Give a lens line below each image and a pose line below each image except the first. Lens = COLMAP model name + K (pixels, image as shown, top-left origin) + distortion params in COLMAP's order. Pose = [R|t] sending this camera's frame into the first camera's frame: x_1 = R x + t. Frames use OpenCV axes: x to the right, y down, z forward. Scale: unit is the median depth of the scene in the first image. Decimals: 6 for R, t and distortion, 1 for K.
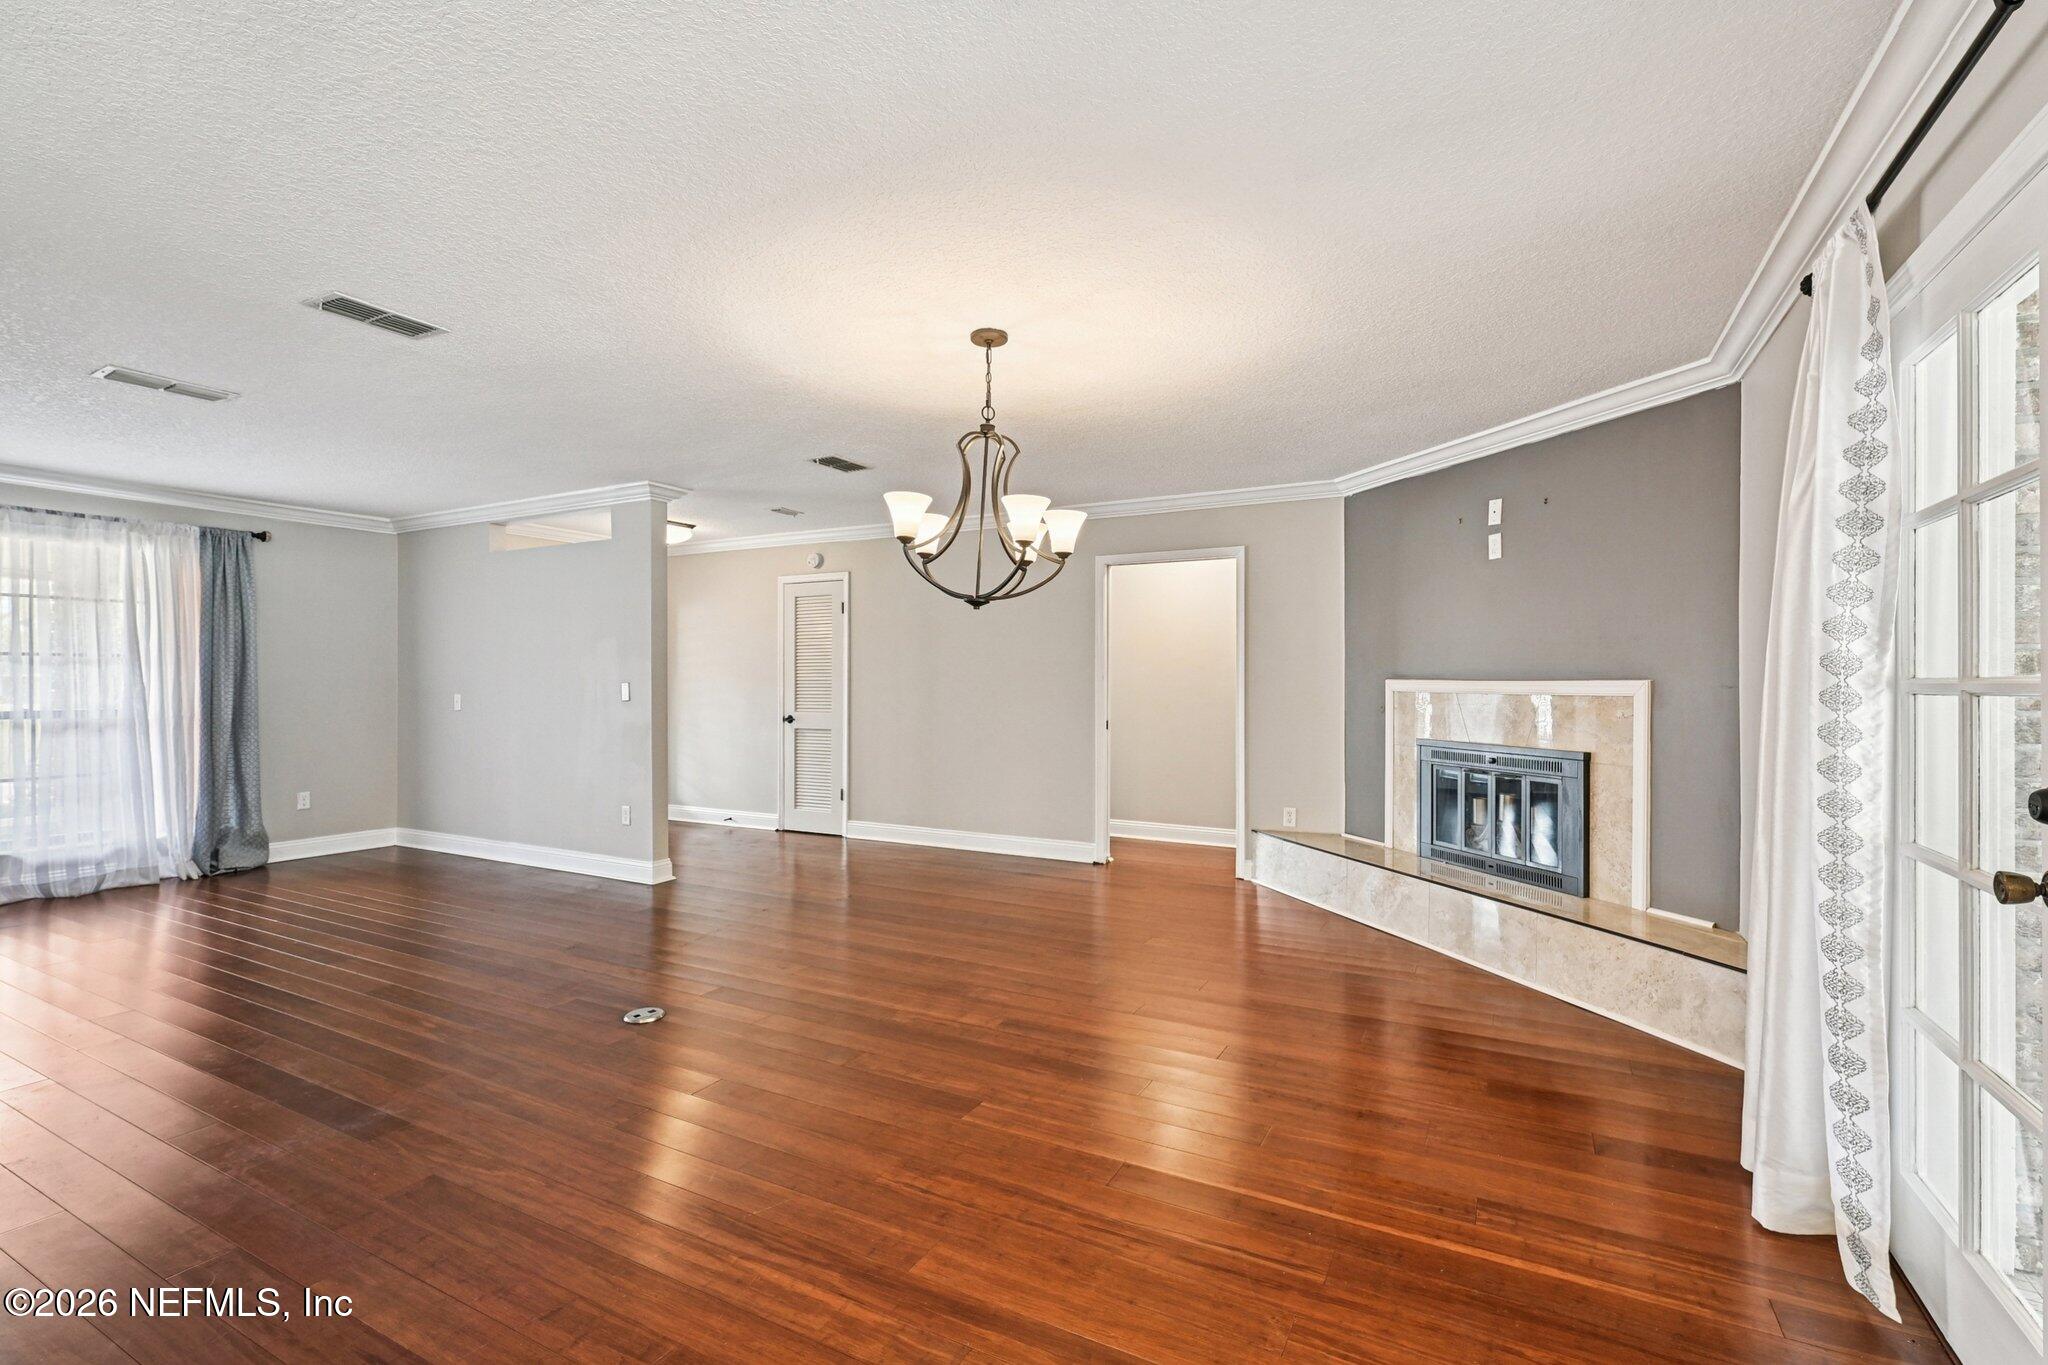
lens RADIAL K [[918.4, 0, 1030.1], [0, 918.4, 684.2], [0, 0, 1]] dist [0.000353, 0.000056]
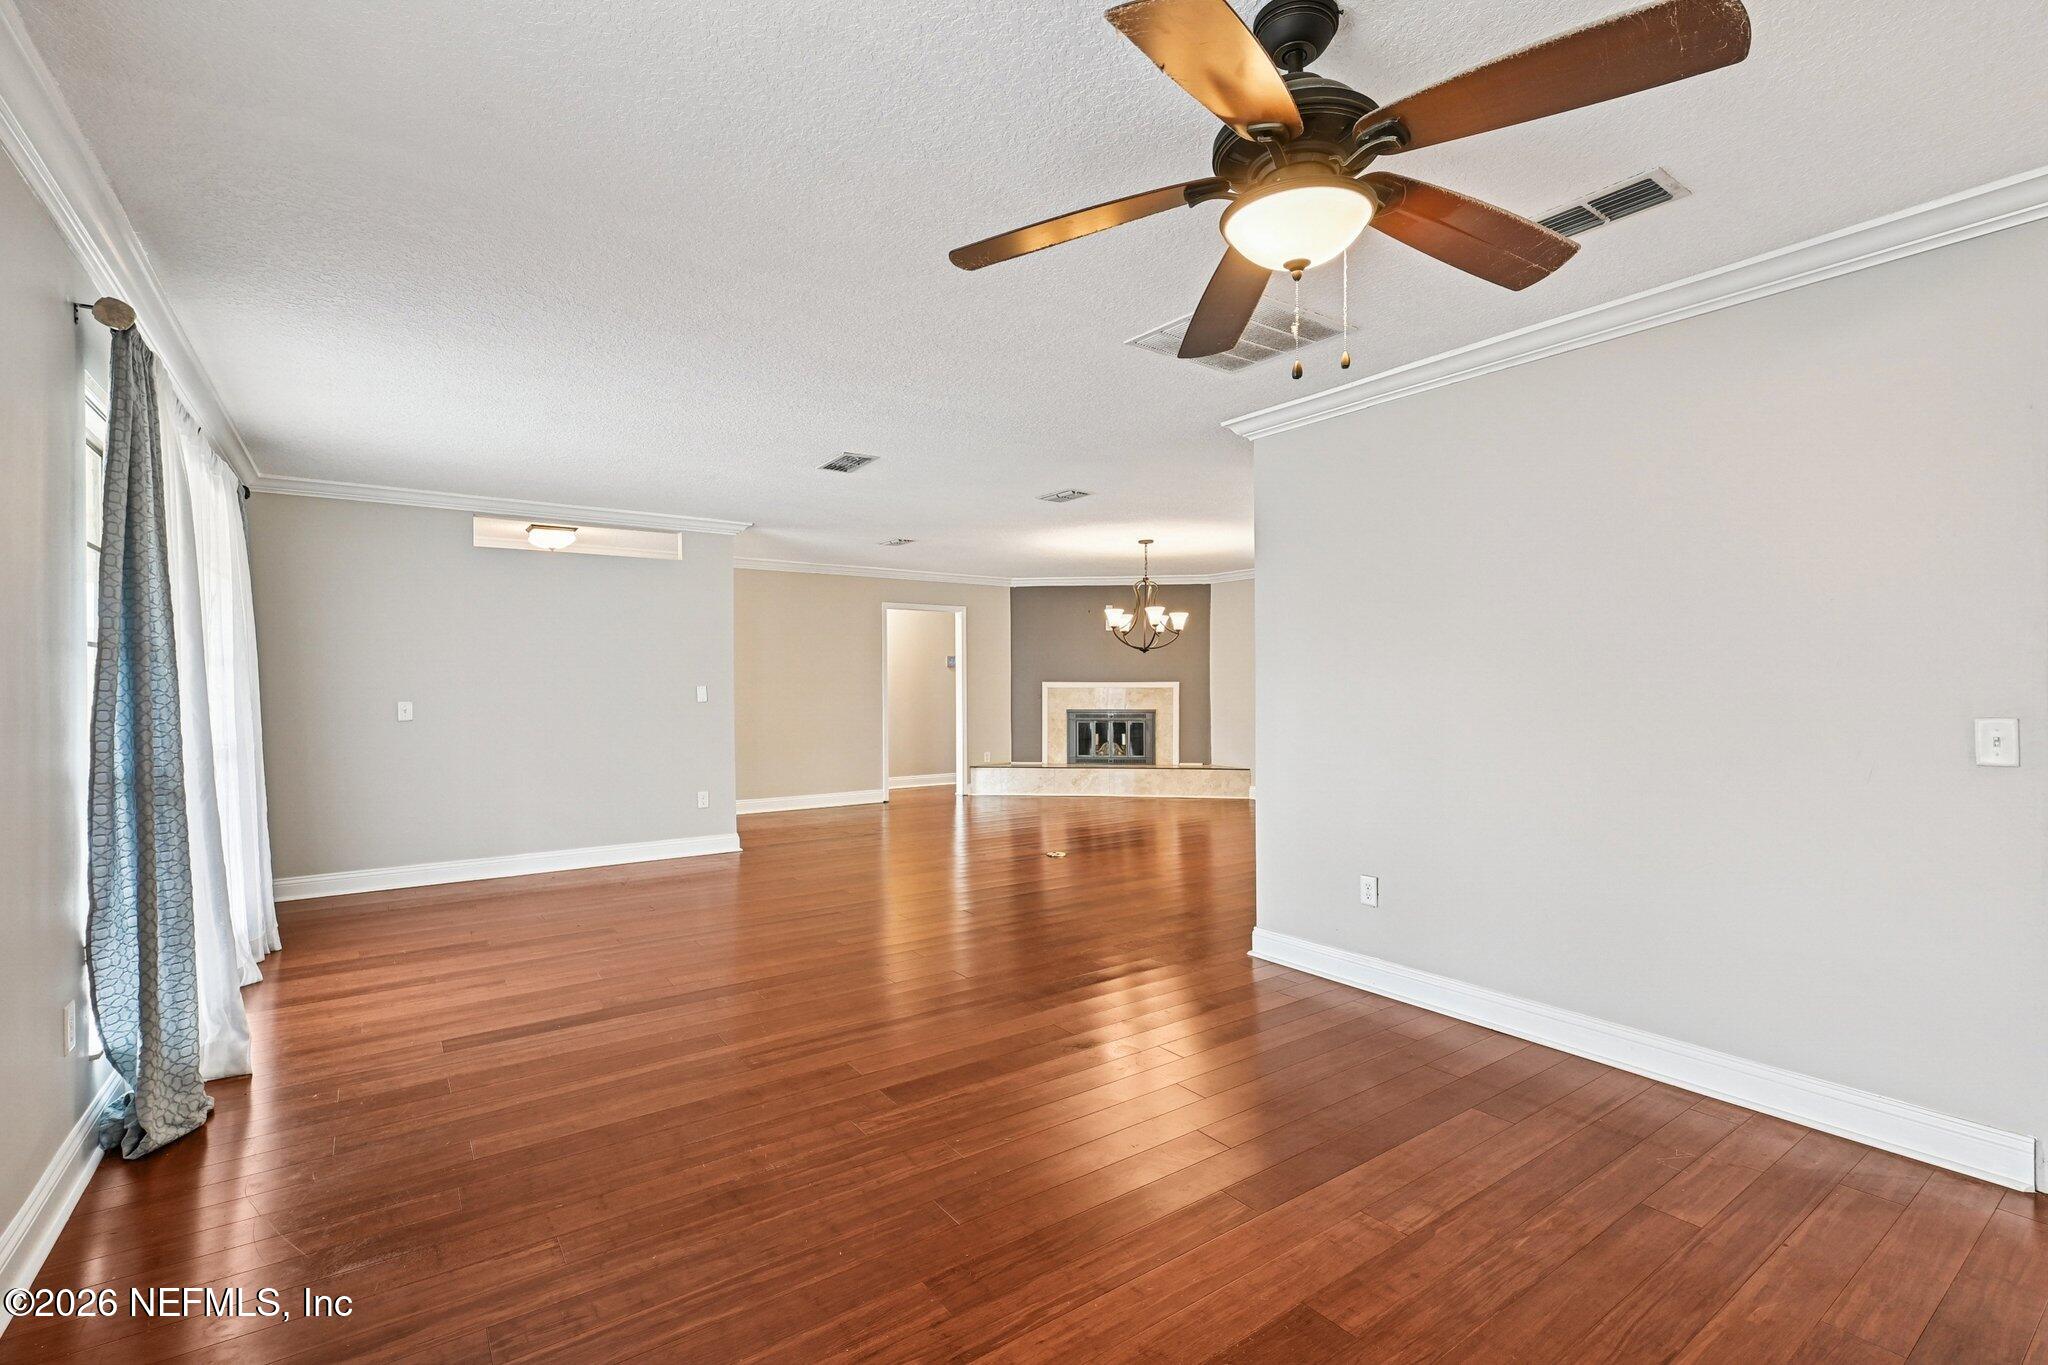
lens RADIAL K [[924.9, 0, 1030.4], [0, 924.9, 688.7], [0, 0, 1]] dist [-0.000152, 0.000053]
pose [[0.437432, -0.008763, 0.899209, -1.505822], [0.007560, 0.999953, 0.006068, -0.002961], [-0.899220, 0.004144, 0.437478, 0.128872]]
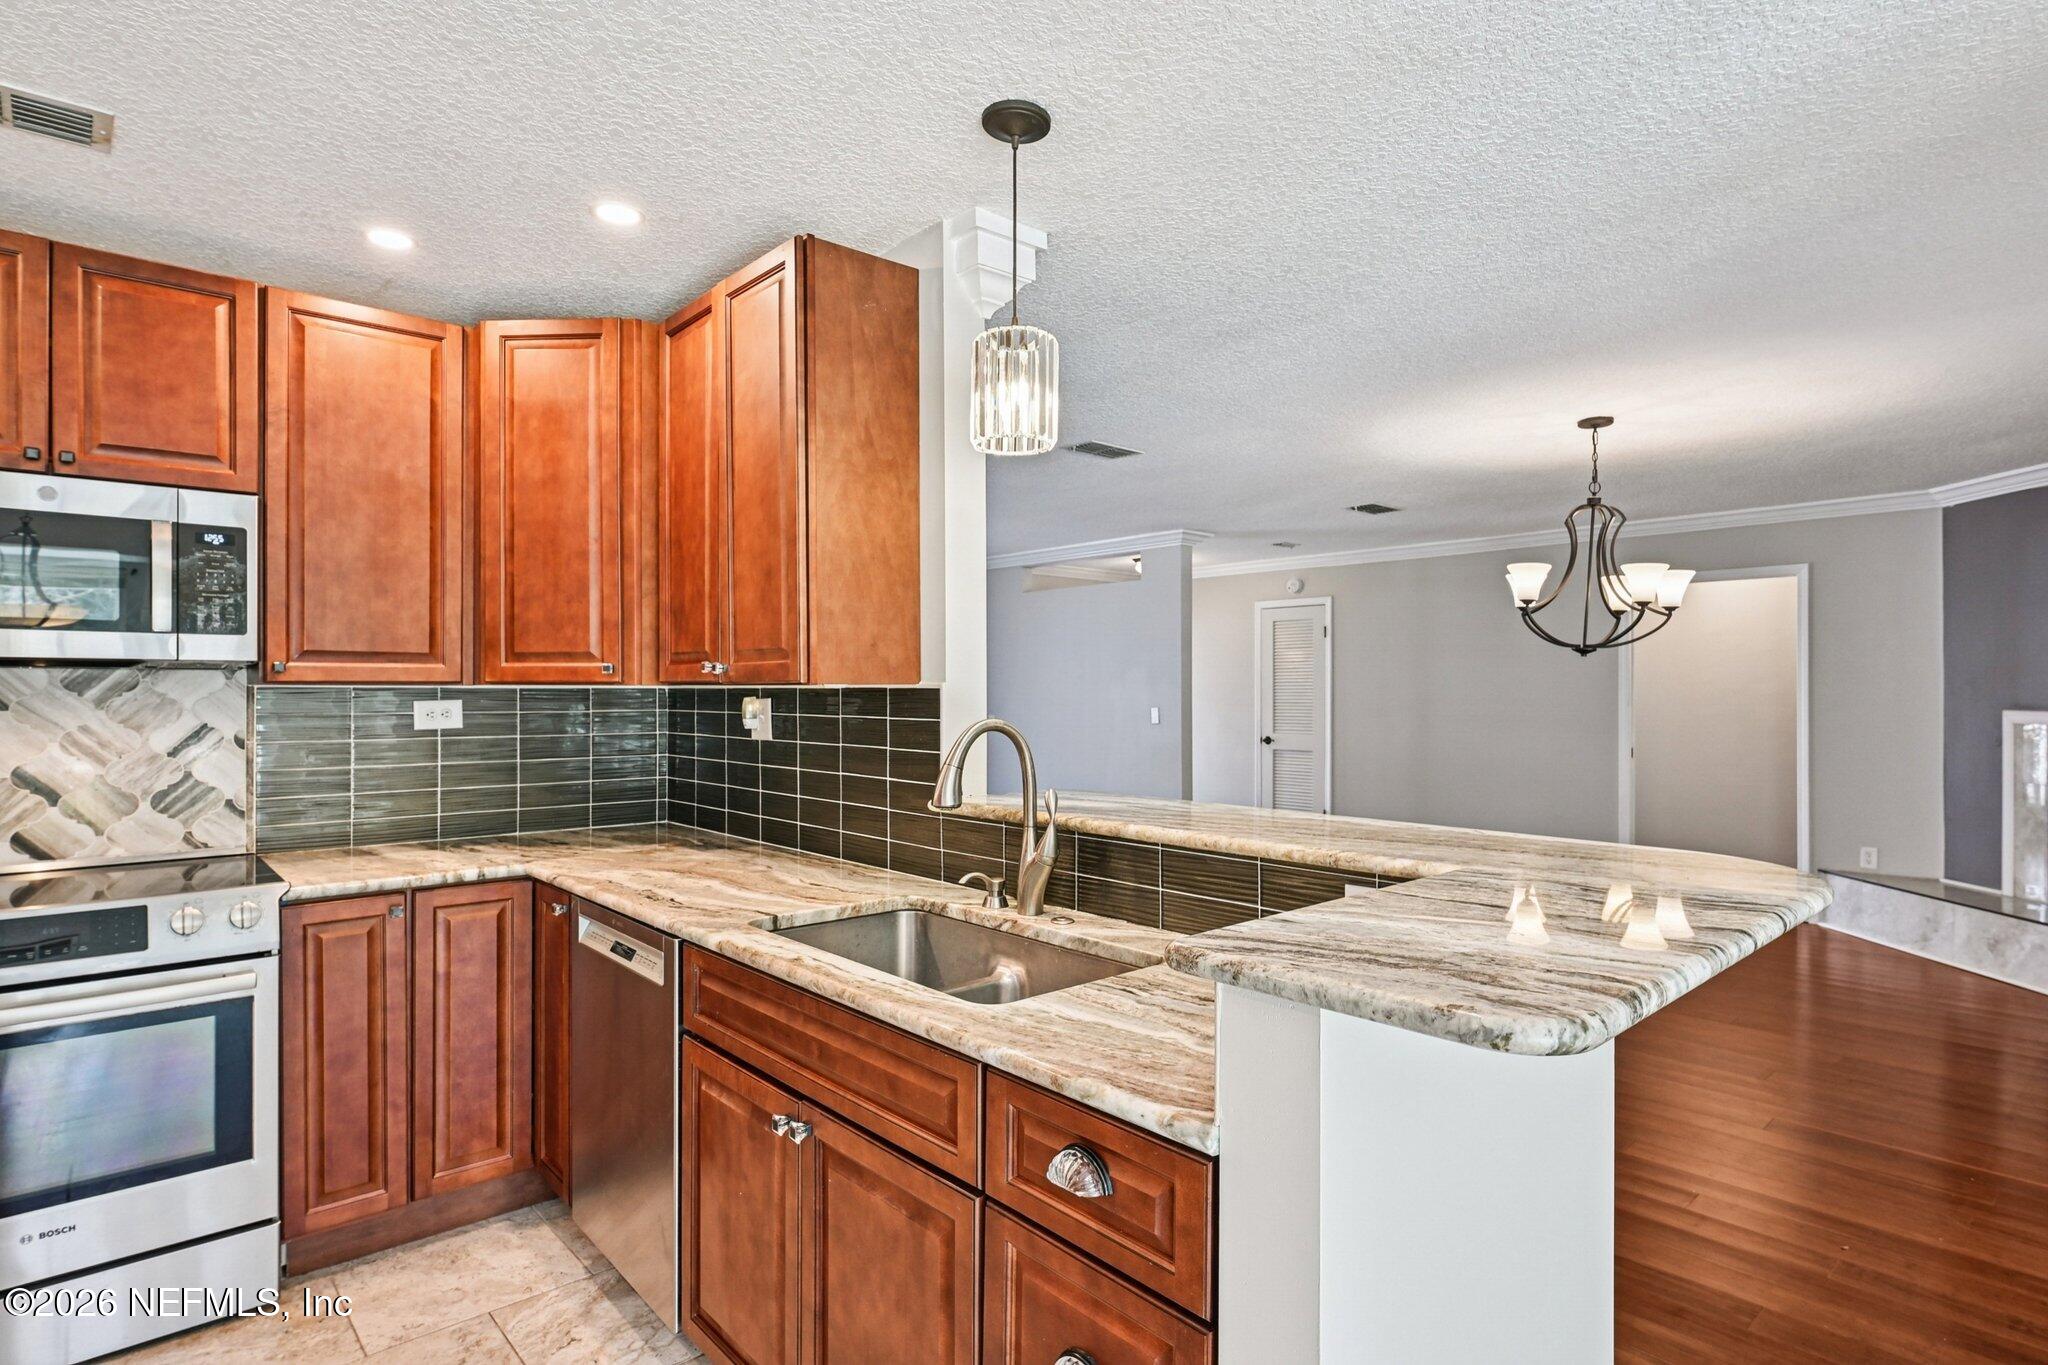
lens RADIAL K [[1062.8, 0, 1027.7], [0, 1062.8, 689.7], [0, 0, 1]] dist [-0.000226, 0.000963]
pose [[0.941227, -0.000533, -0.337774, -0.168529], [-0.000591, 0.999995, -0.003223, -0.021965], [0.337774, 0.003233, 0.941222, -0.320667]]
